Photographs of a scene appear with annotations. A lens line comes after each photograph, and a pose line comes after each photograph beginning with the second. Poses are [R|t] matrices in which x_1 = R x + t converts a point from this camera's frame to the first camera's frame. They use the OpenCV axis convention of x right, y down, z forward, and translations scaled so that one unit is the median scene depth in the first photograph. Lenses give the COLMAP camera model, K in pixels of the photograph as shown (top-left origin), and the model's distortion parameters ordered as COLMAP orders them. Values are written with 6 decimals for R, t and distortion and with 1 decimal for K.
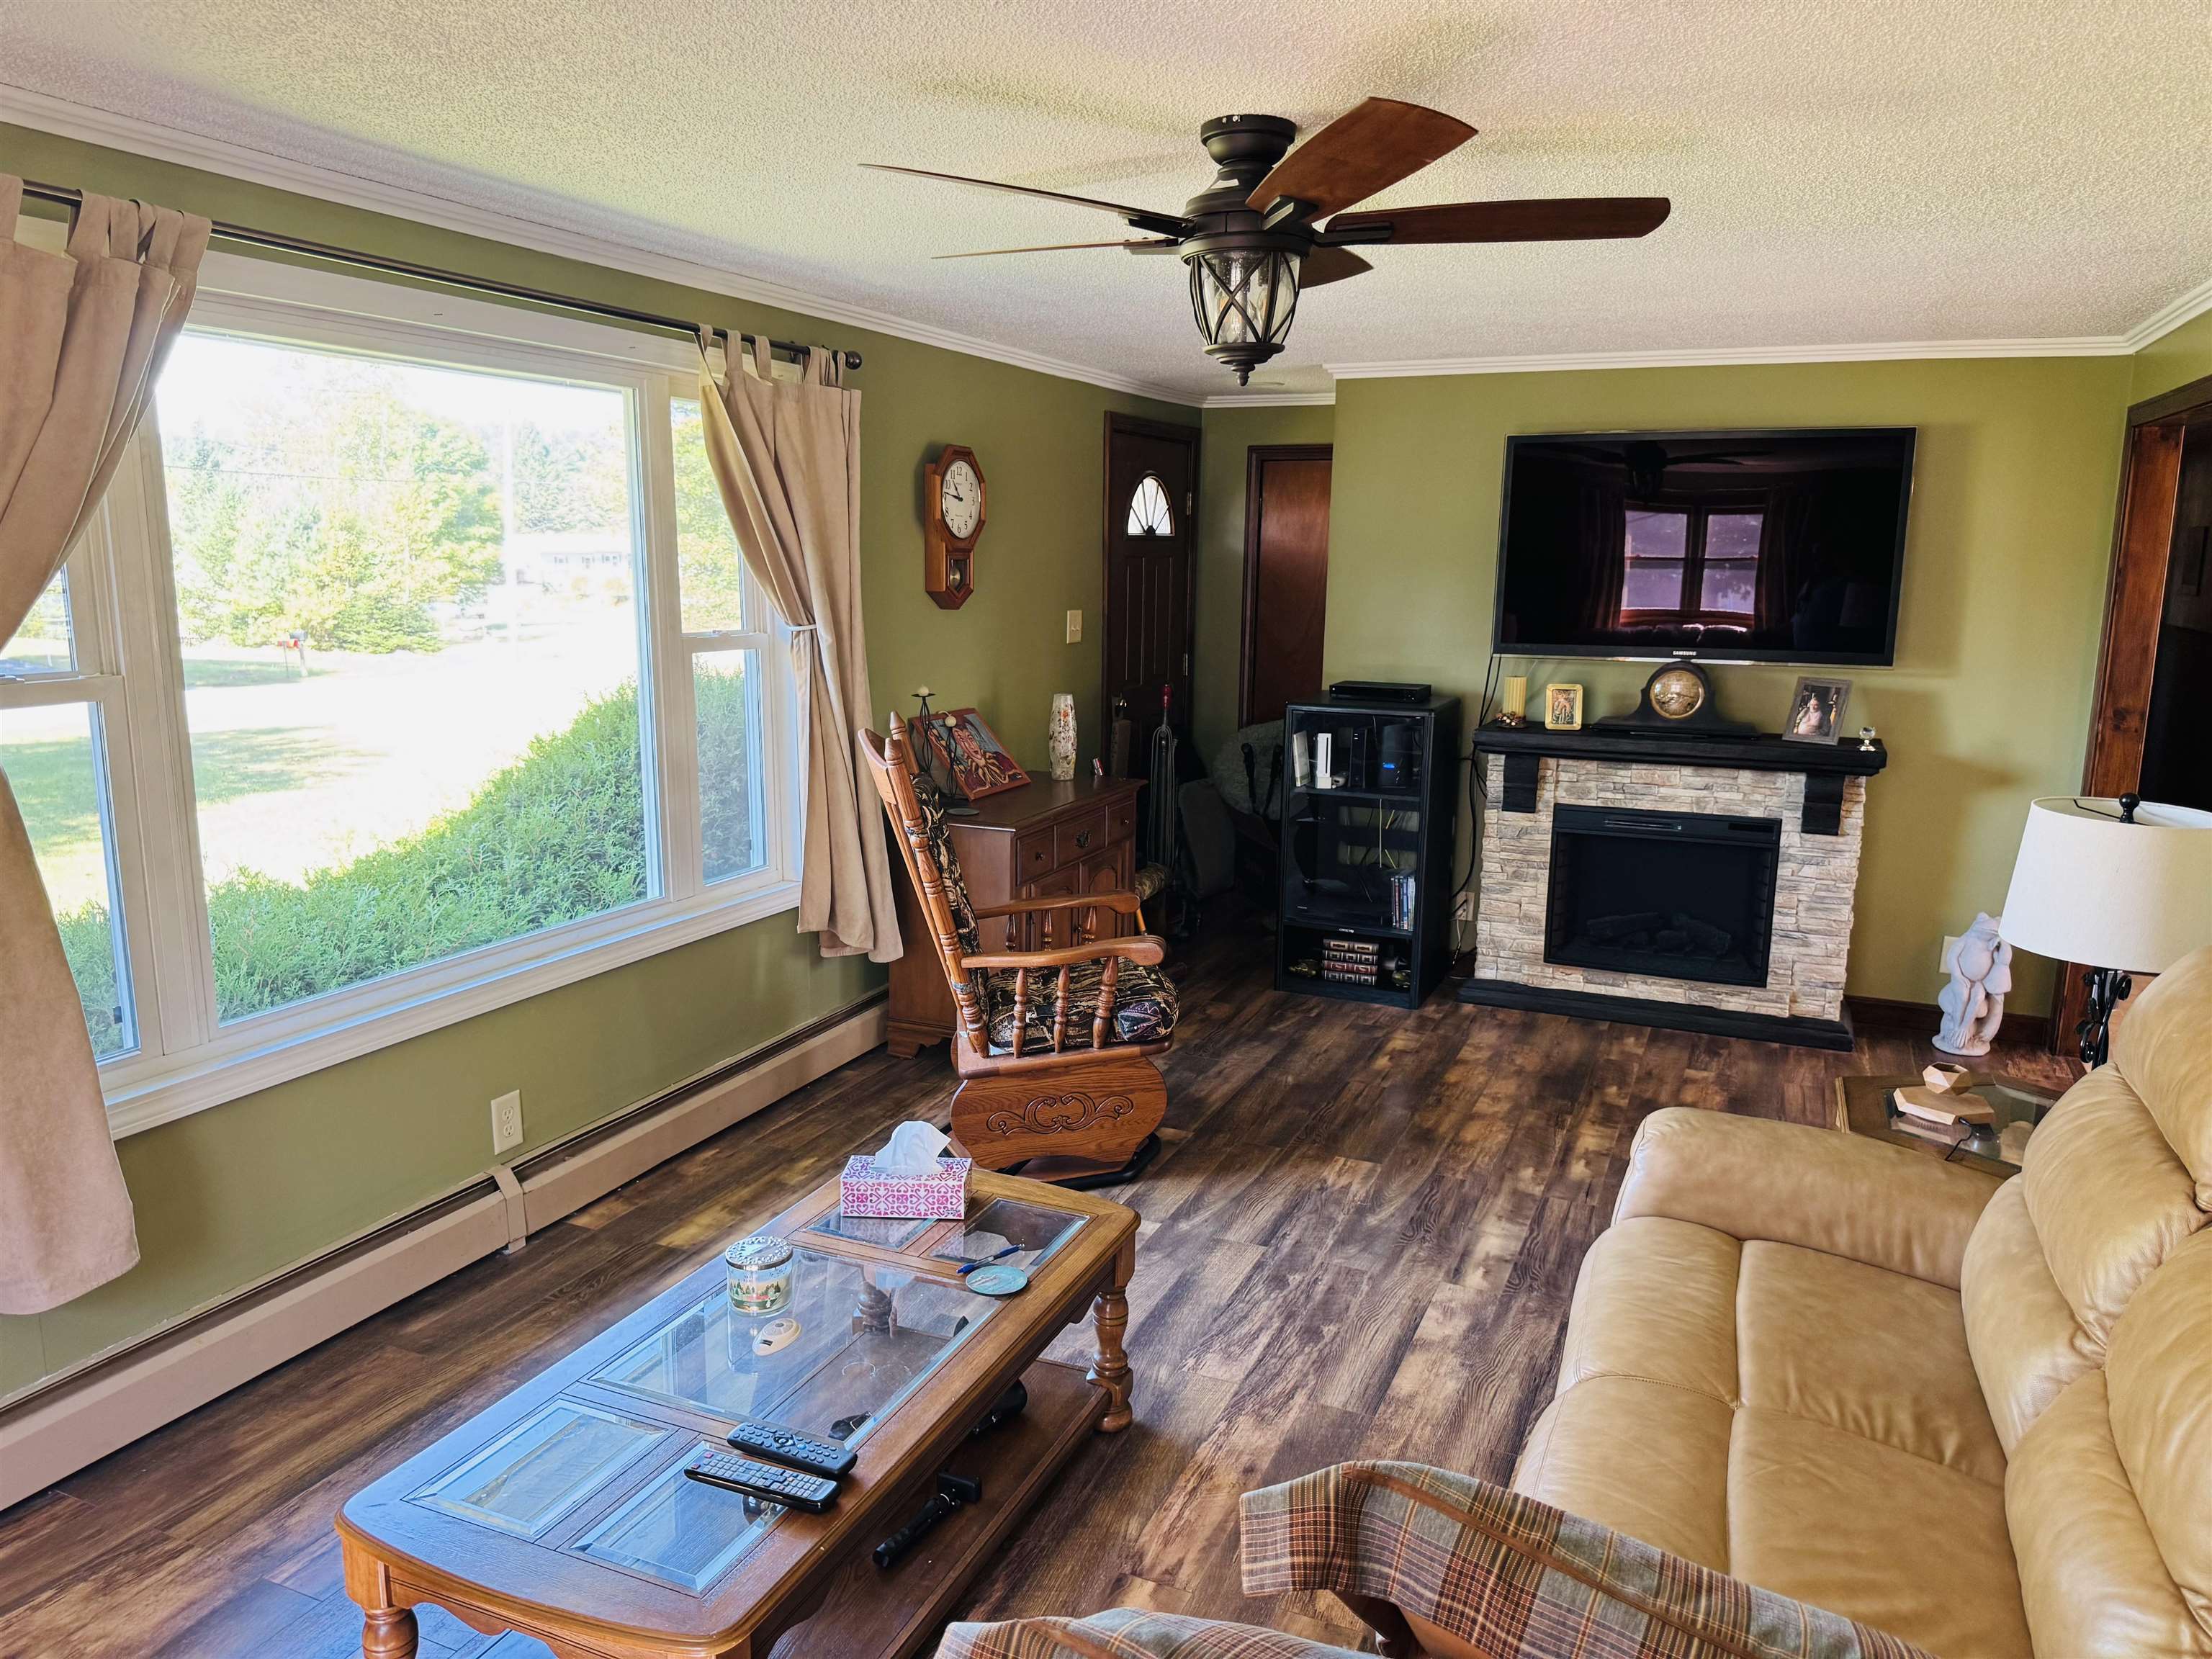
lens RADIAL K [[1544.8, 0, 1078.4], [0, 1544.8, 821.7], [0, 0, 1]] dist [0.018981, -0.022046]
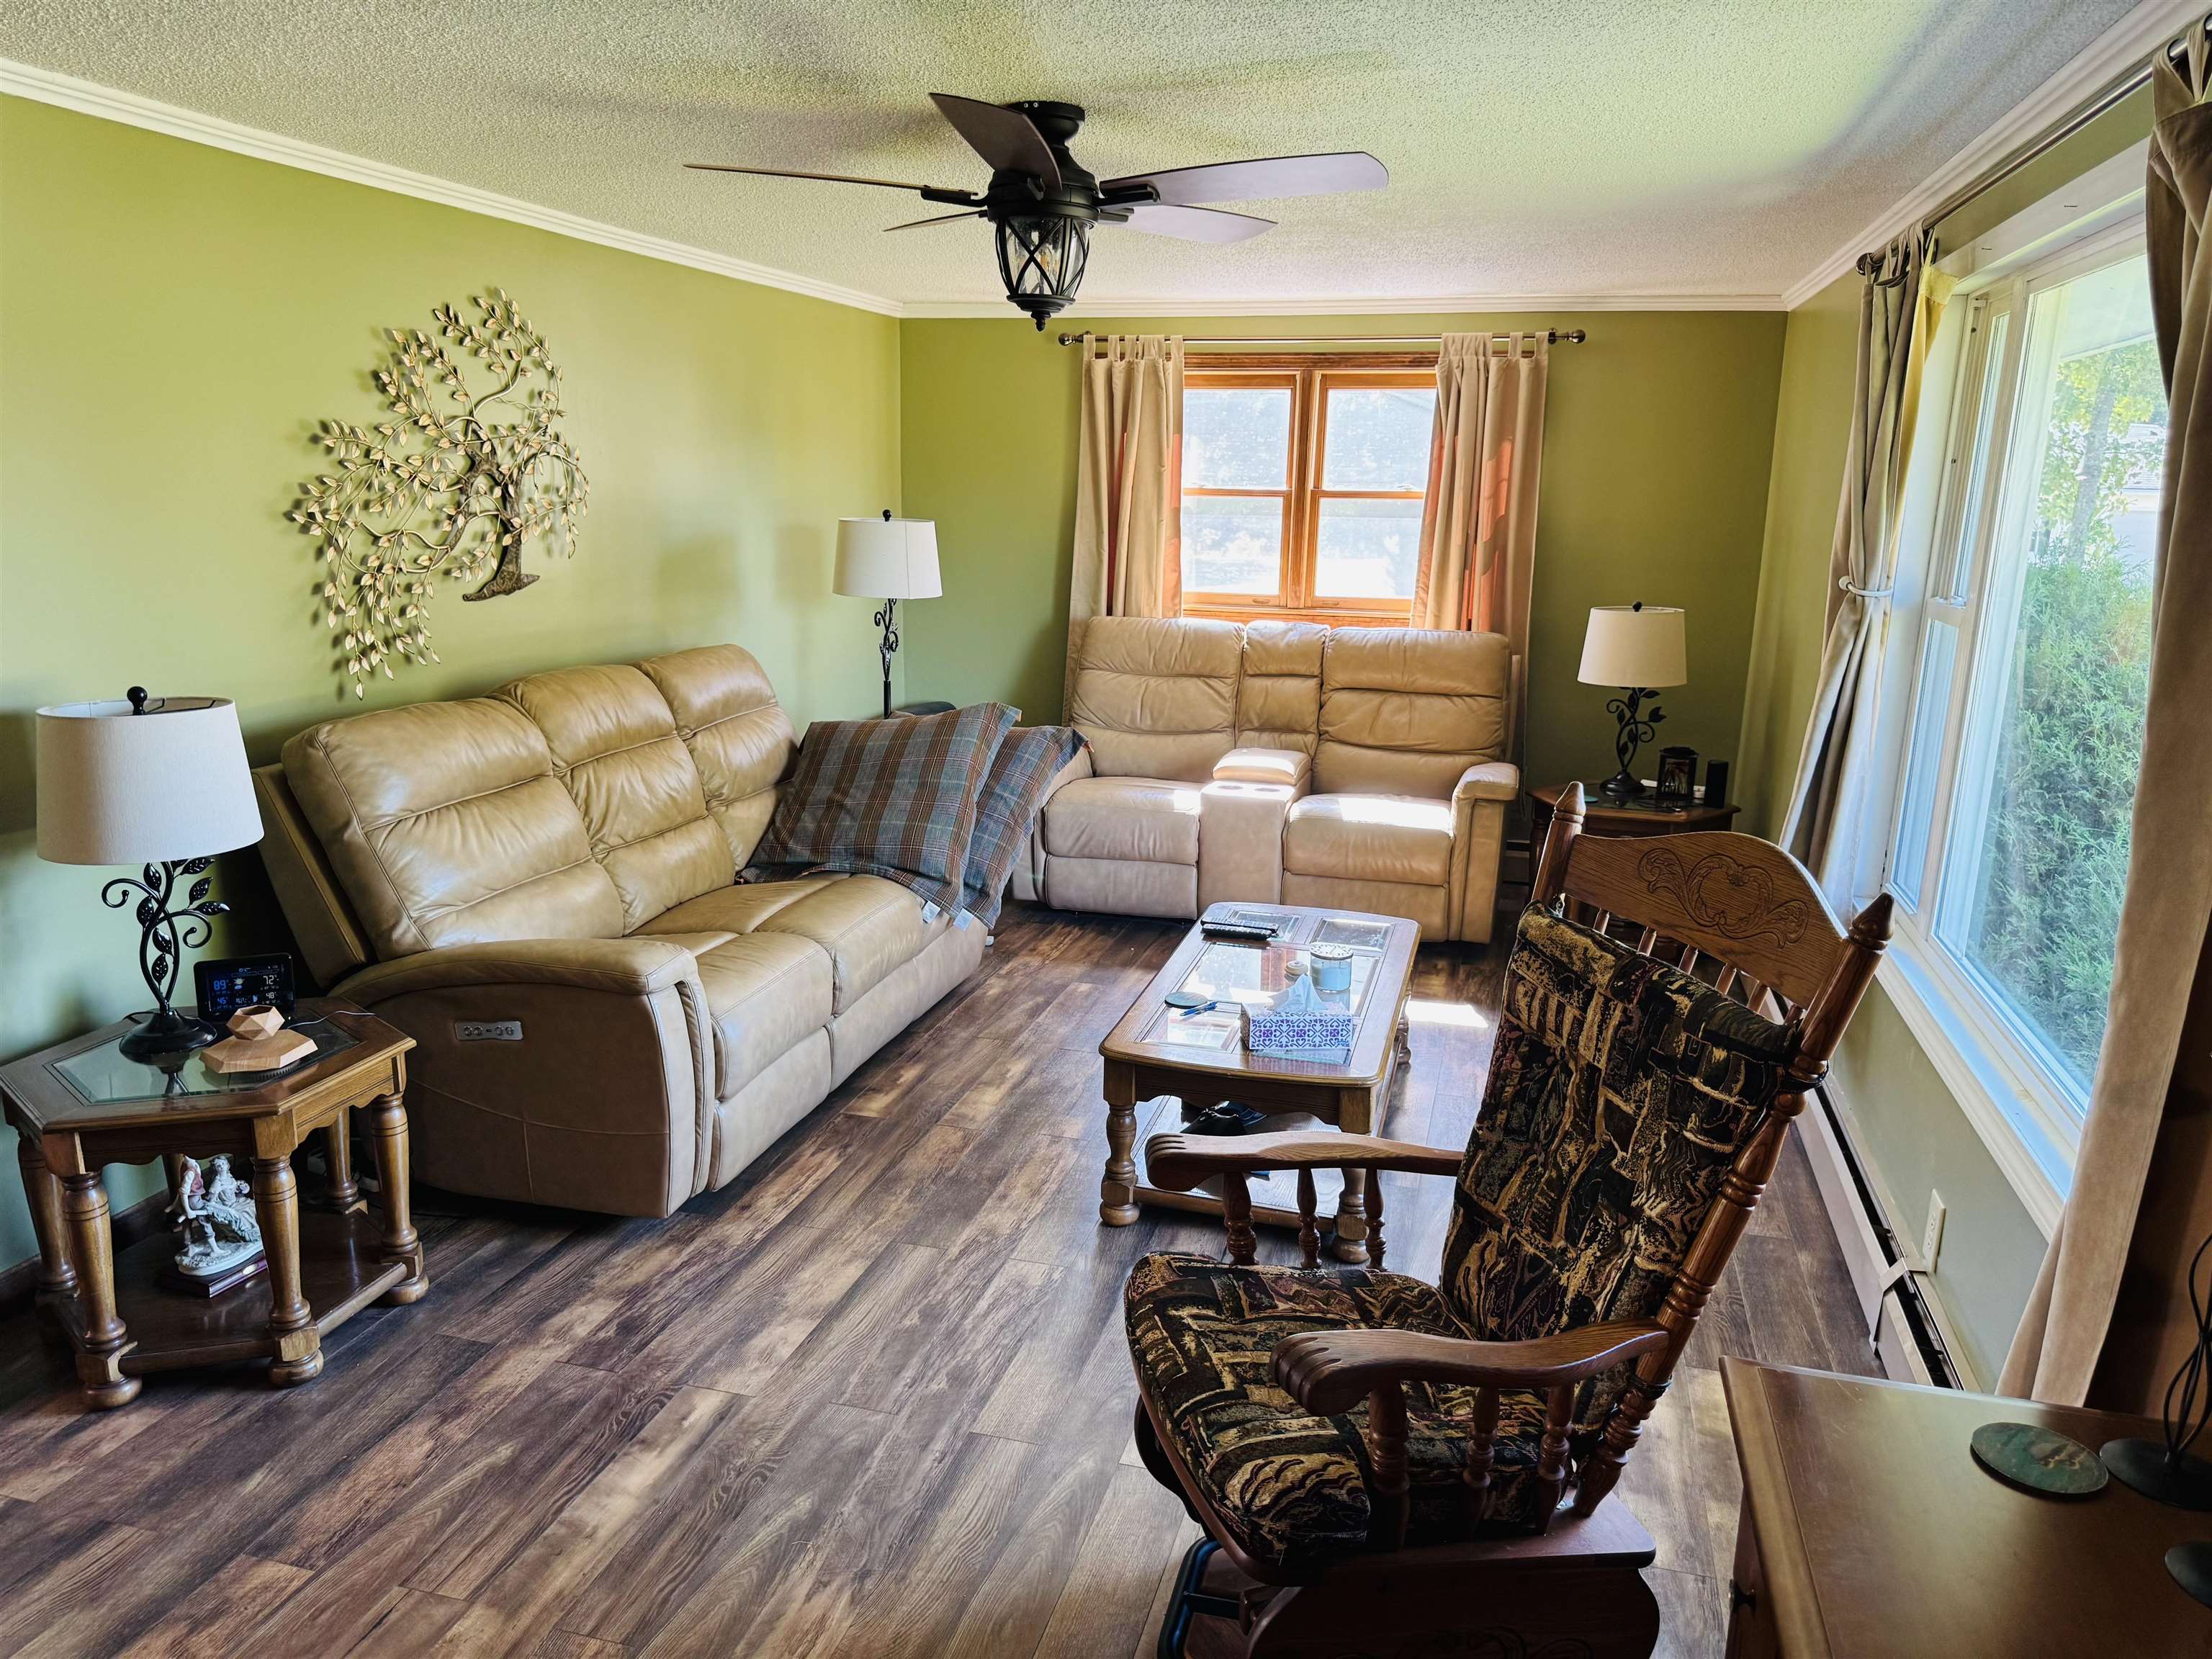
lens RADIAL K [[1544.8, 0, 1078.4], [0, 1544.8, 821.7], [0, 0, 1]] dist [0.018981, -0.022046]
pose [[-0.989717, 0.000414, -0.143040, 0.179955], [-0.055335, 0.921030, 0.385541, -0.282762], [0.131903, 0.389491, -0.911536, 1.601981]]
